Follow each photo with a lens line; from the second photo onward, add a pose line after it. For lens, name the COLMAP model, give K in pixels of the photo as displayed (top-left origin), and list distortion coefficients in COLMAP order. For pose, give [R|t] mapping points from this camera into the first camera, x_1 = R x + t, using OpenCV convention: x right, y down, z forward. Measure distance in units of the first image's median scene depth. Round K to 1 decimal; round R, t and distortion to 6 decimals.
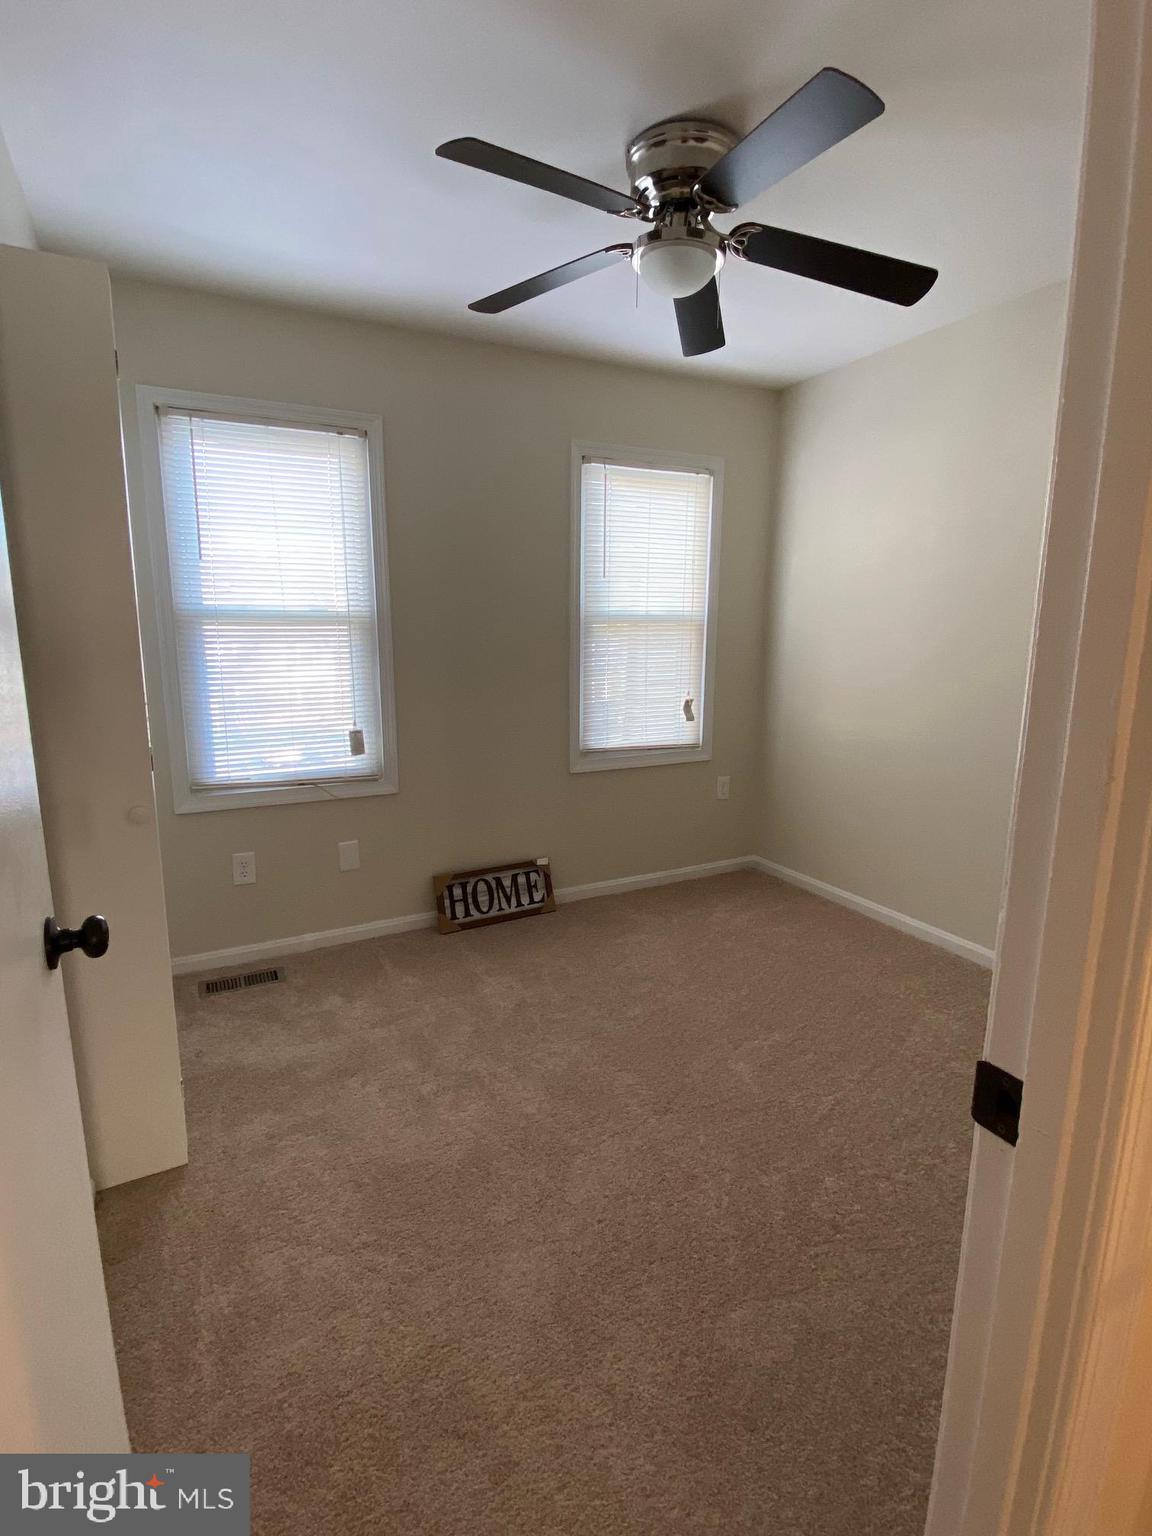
lens RADIAL K [[778.9, 0, 576.0], [0, 778.9, 768.0], [0, 0, 1]] dist [0.000711, -0.000107]
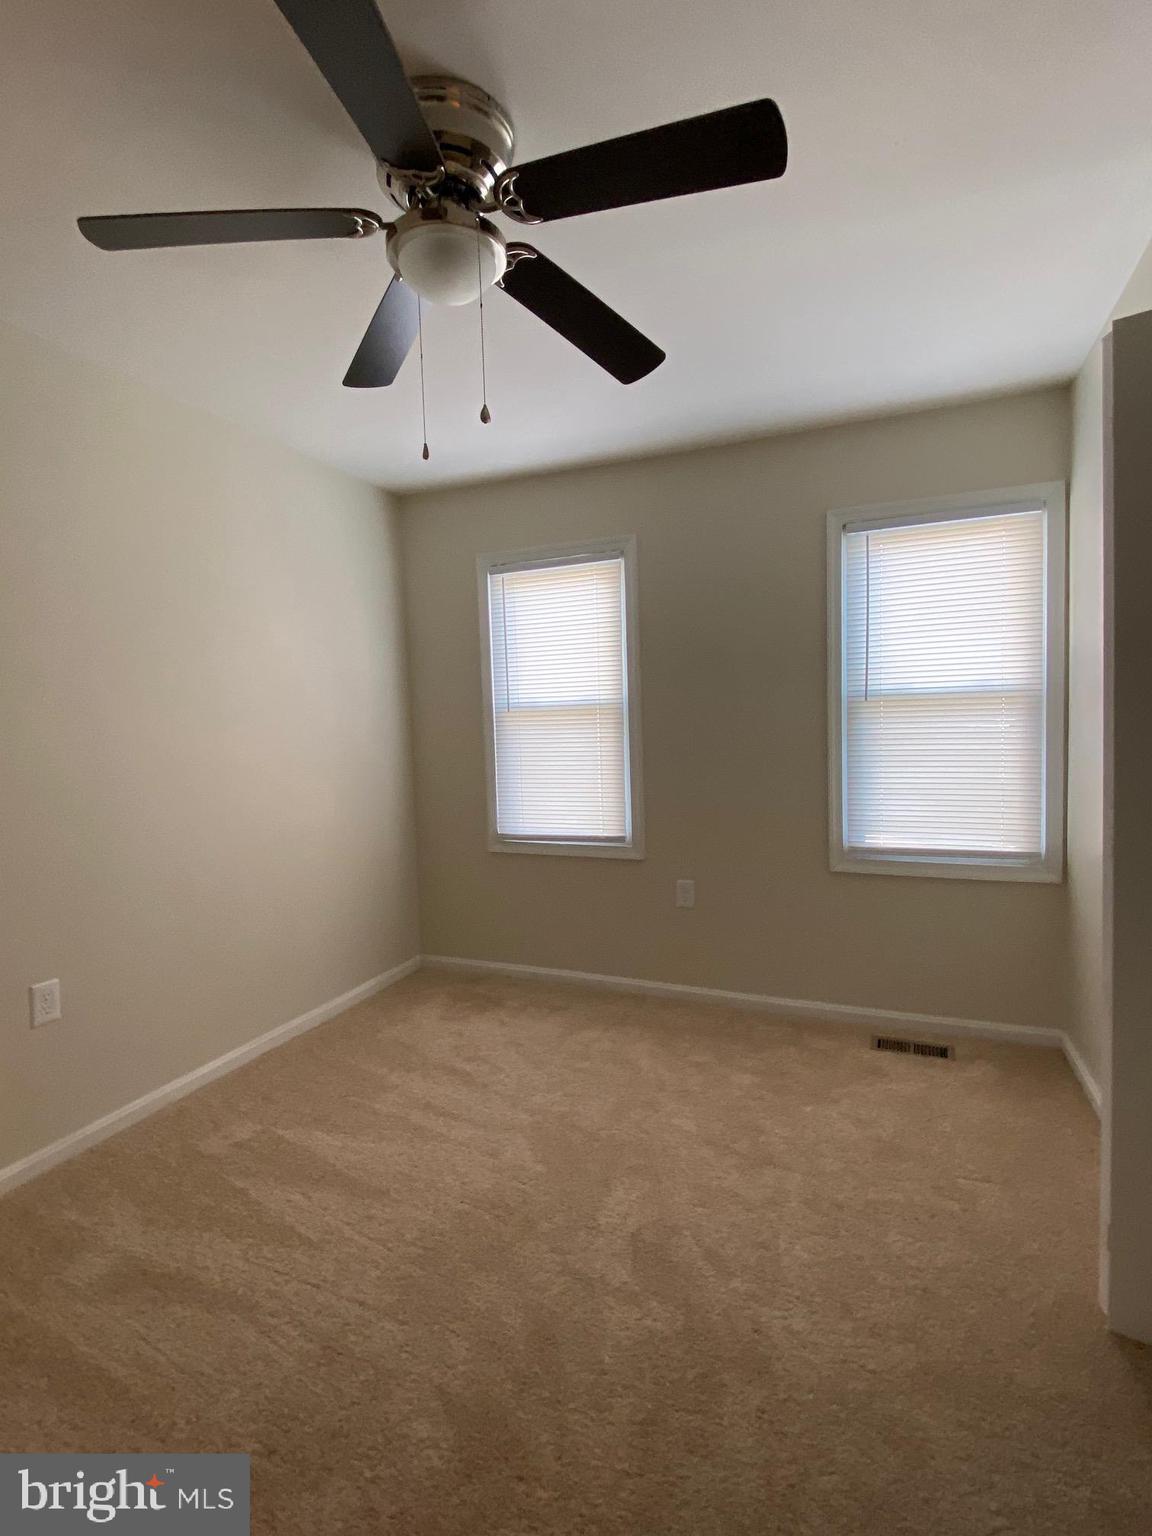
lens RADIAL K [[733.8, 0, 573.8], [0, 733.8, 762.0], [0, 0, 1]] dist [-0.012908, -0.000522]
pose [[0.624527, 0.033293, -0.780293, 0.492069], [-0.112690, 0.992478, -0.047848, -0.047561], [0.772830, 0.117813, 0.623581, 0.253668]]
